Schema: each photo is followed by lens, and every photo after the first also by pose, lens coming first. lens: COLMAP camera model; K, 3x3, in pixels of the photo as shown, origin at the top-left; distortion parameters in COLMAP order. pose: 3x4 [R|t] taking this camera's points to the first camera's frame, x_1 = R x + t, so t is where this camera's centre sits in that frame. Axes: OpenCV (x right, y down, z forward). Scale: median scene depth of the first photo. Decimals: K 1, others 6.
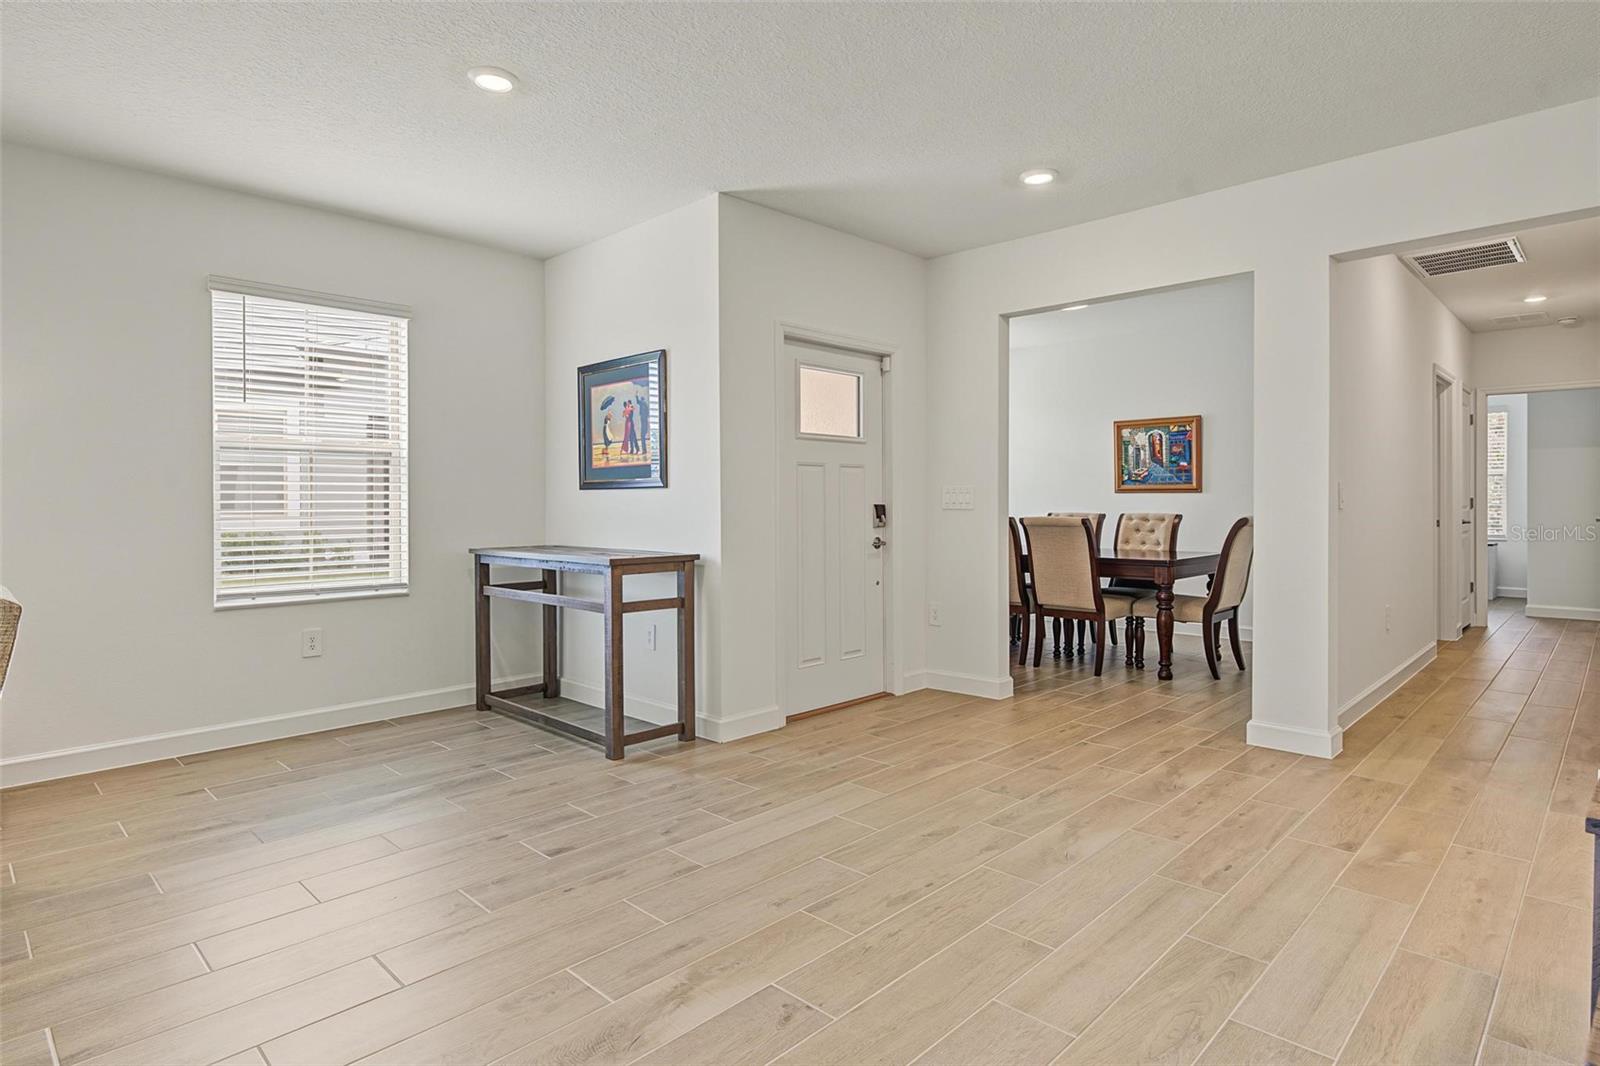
lens RADIAL K [[840.8, 0, 801.3], [0, 840.8, 526.1], [0, 0, 1]] dist [0.007336, -0.003761]
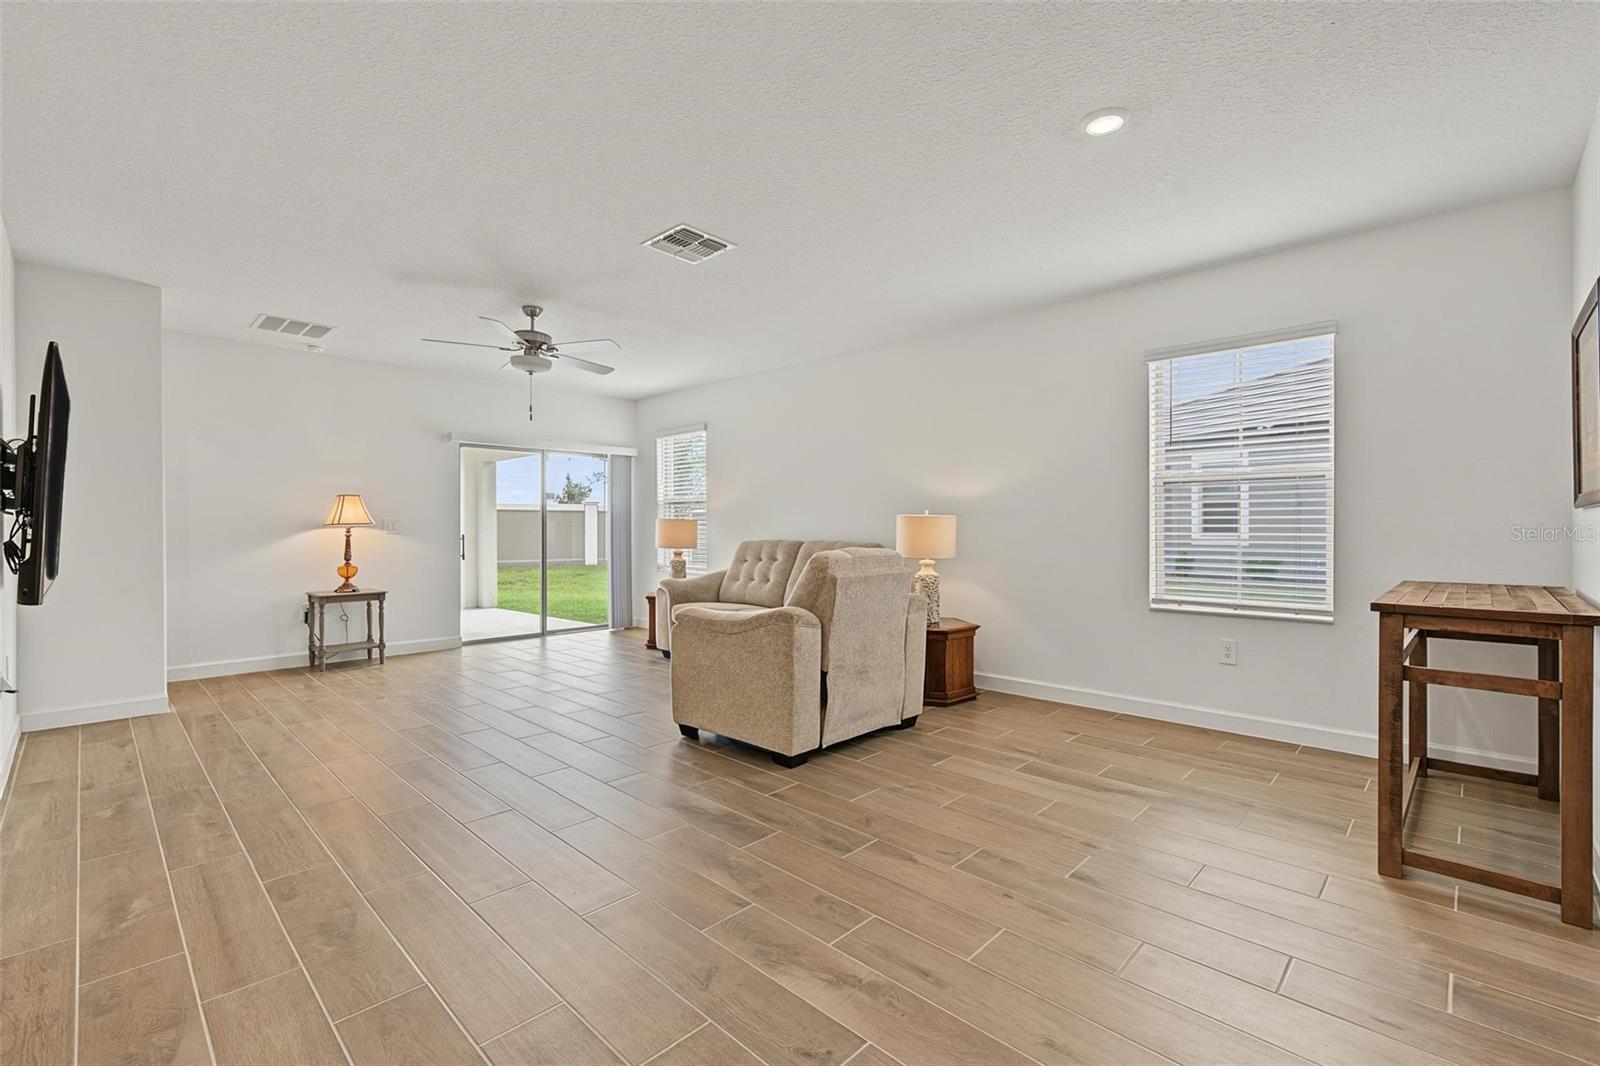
lens RADIAL K [[696.9, 0, 797.1], [0, 696.9, 529.0], [0, 0, 1]] dist [-0.002690, 0.000446]
pose [[-0.001298, 0.003599, -0.999993, 0.224418], [-0.026542, 0.999641, 0.003632, -0.008051], [0.999647, 0.026546, -0.001202, 0.276580]]
